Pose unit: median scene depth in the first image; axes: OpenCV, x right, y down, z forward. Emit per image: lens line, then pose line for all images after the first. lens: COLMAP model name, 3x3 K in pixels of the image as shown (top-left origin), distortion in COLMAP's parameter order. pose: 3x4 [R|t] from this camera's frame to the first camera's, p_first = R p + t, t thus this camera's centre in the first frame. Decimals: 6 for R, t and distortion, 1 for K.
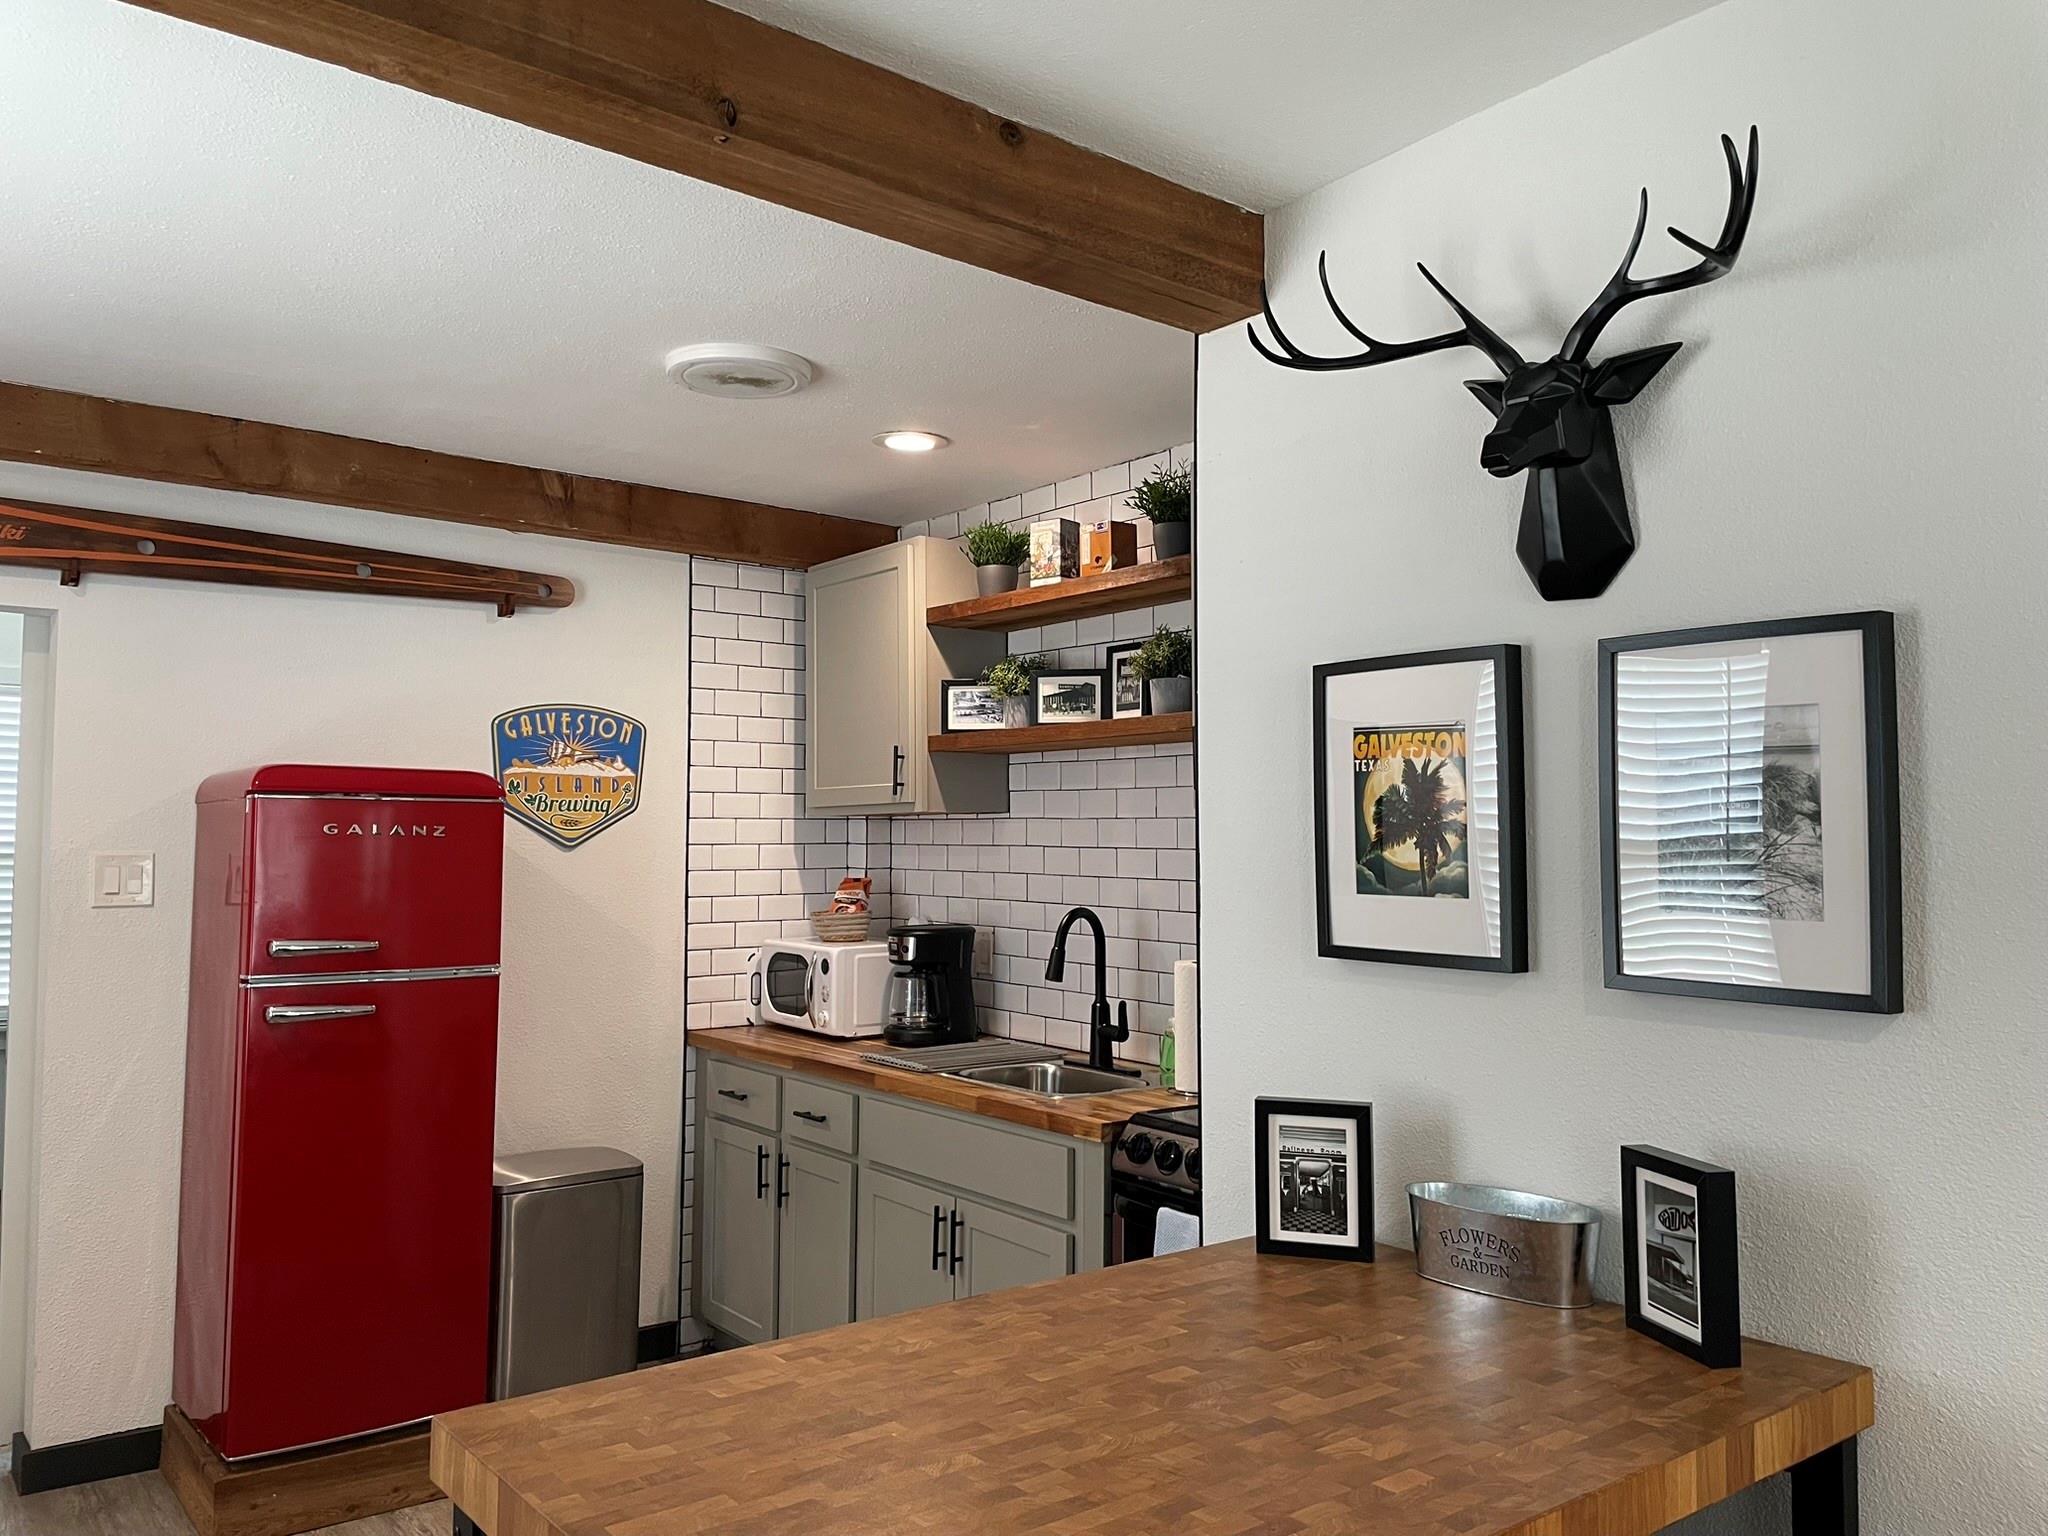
lens RADIAL K [[1543.5, 0, 1024.0], [0, 1543.5, 755.5], [0, 0, 1]] dist [0.042100, -0.045937]
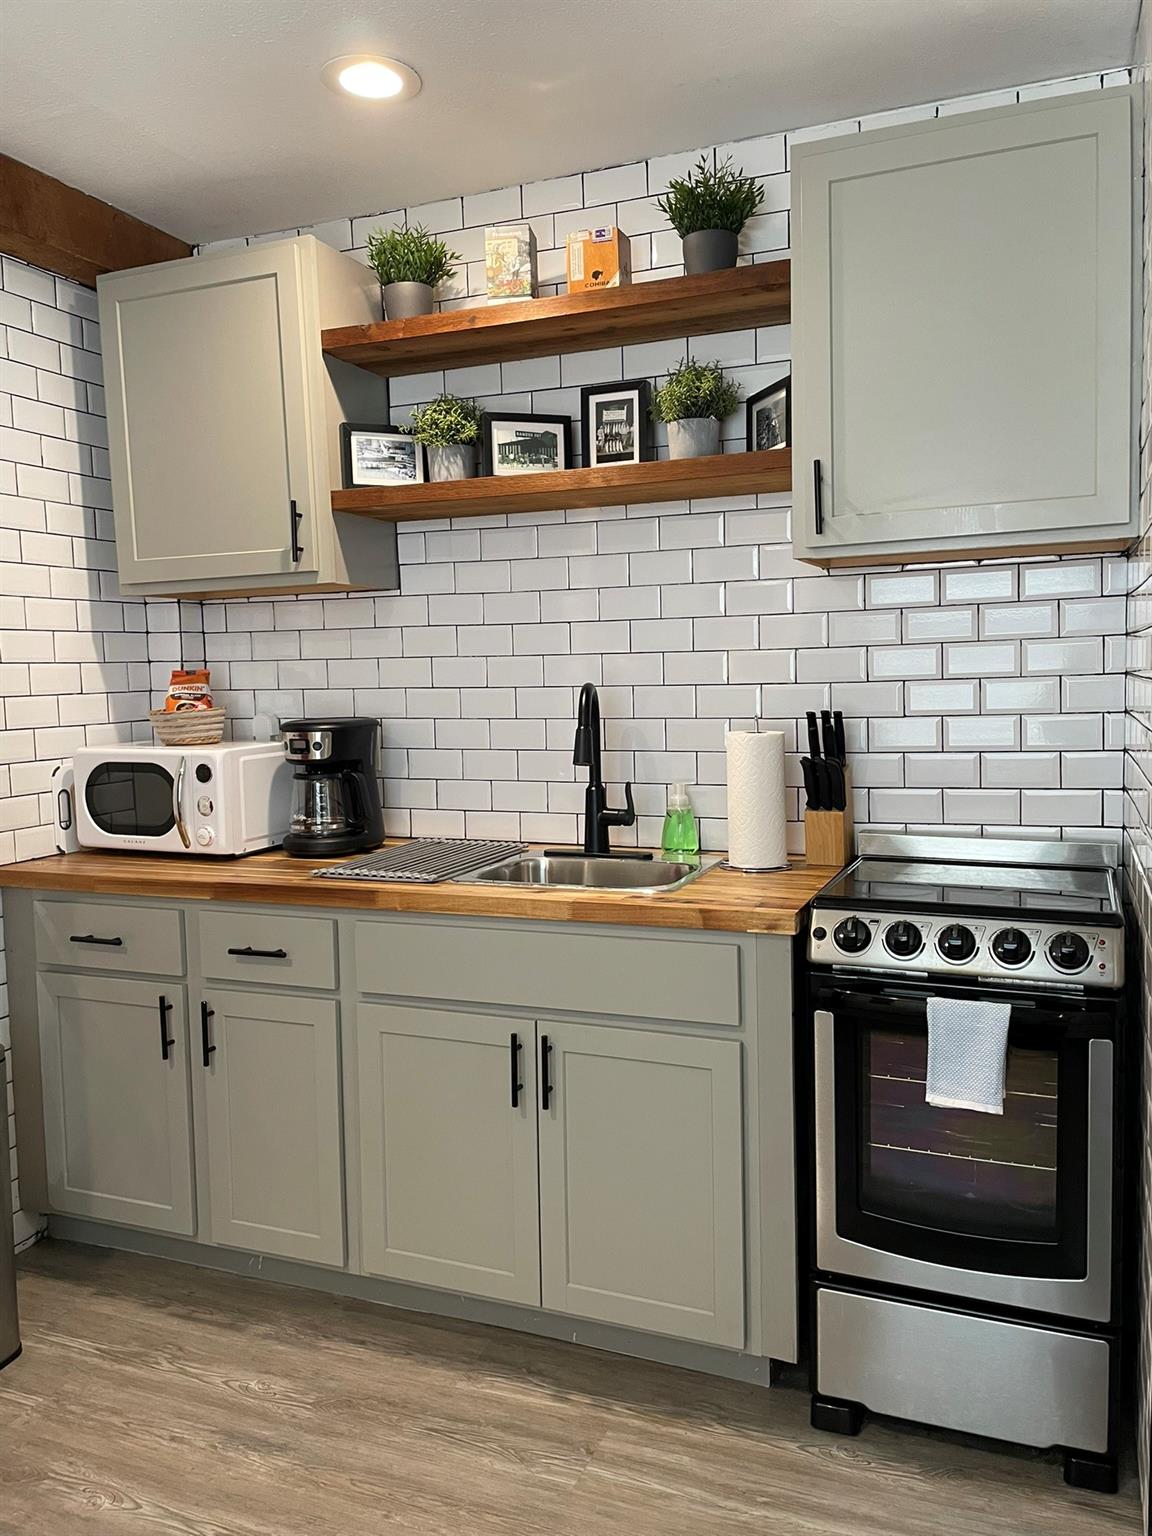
lens RADIAL K [[1157.7, 0, 581.3], [0, 1157.7, 781.3], [0, 0, 1]] dist [0.042100, -0.045937]
pose [[0.860837, -0.069661, 0.504091, -0.272946], [-0.003696, 0.989704, 0.143079, 0.052285], [-0.508868, -0.125031, 0.851716, 0.376473]]
